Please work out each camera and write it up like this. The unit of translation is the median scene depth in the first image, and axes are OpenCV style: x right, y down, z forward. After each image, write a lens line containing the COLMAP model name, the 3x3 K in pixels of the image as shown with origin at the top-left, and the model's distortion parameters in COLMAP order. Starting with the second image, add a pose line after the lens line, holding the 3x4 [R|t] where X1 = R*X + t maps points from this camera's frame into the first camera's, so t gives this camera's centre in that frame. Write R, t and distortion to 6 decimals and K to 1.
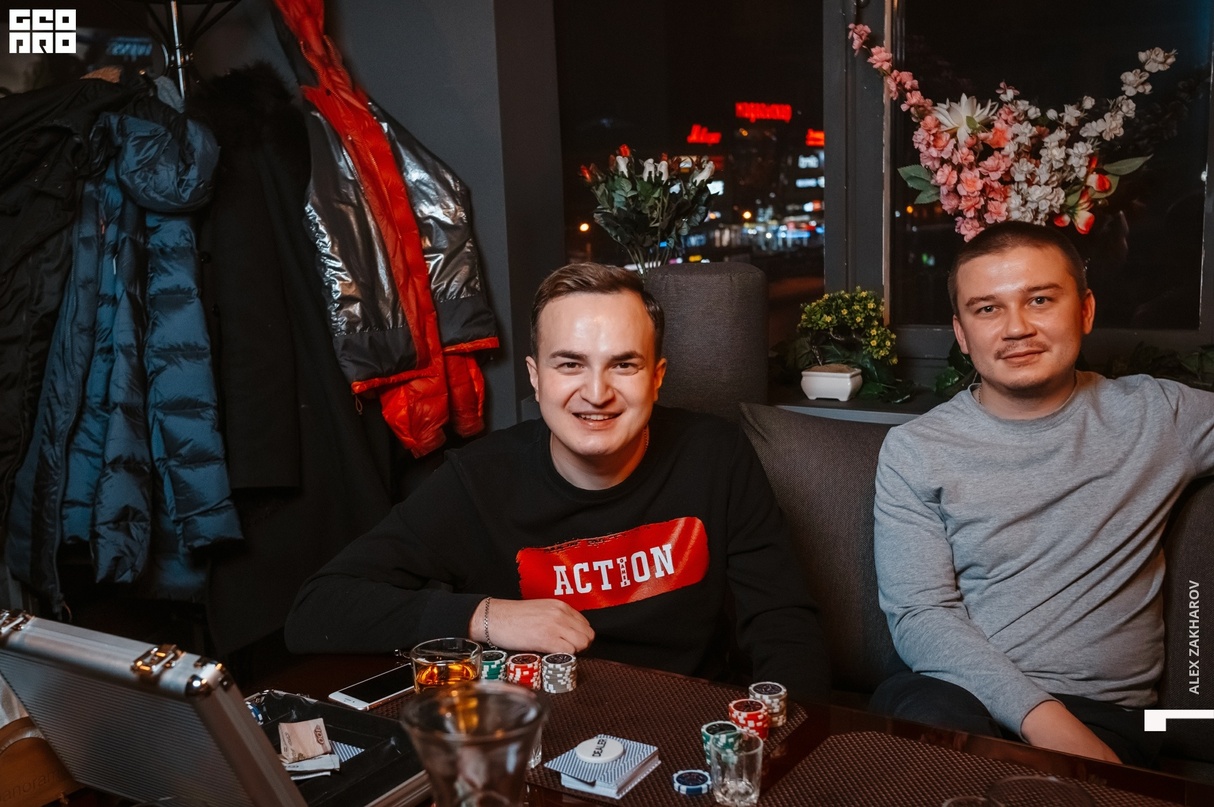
lens RADIAL K [[1210.3, 0, 608.3], [0, 1210.3, 403.2], [0, 0, 1]] dist [-0.014109, 0.028285]
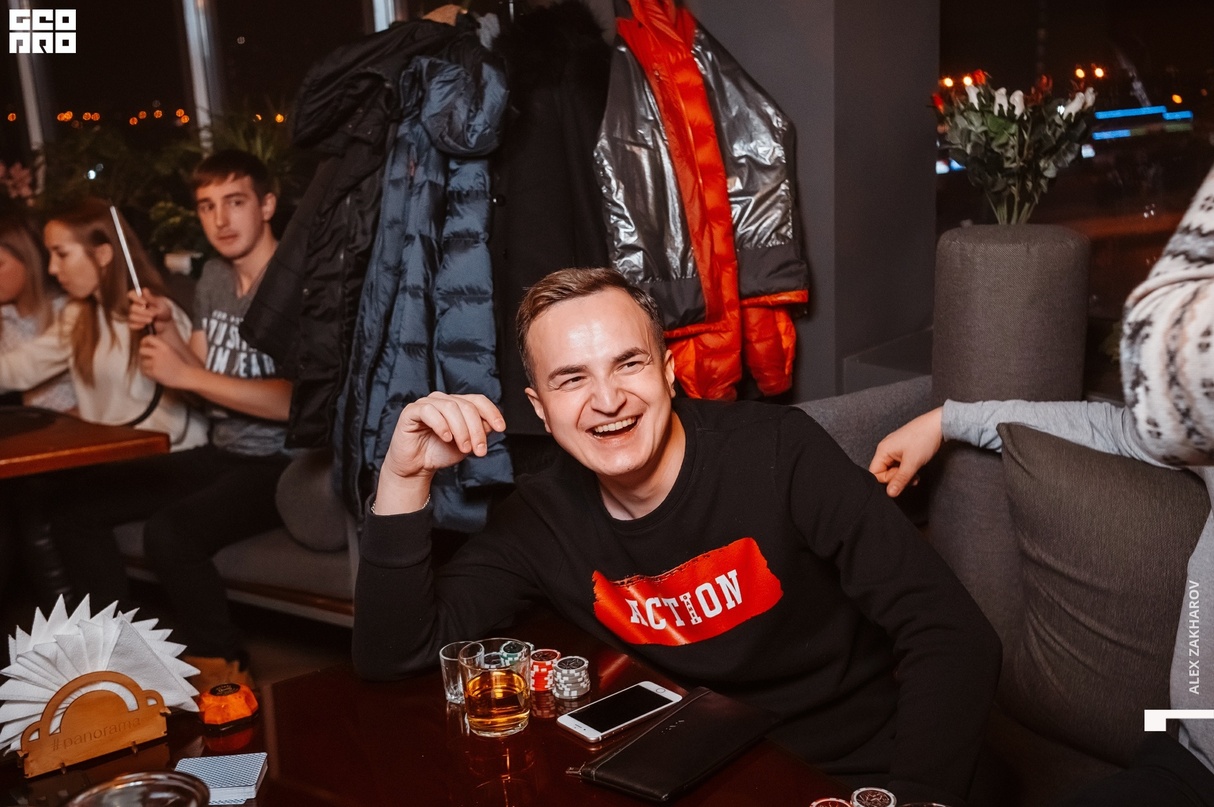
lens RADIAL K [[1210.3, 0, 608.3], [0, 1210.3, 403.2], [0, 0, 1]] dist [-0.014109, 0.028285]
pose [[0.906010, 0.091811, -0.413180, 0.180748], [-0.058170, 0.993937, 0.093305, -0.053217], [0.419241, -0.060501, 0.905857, 0.120145]]
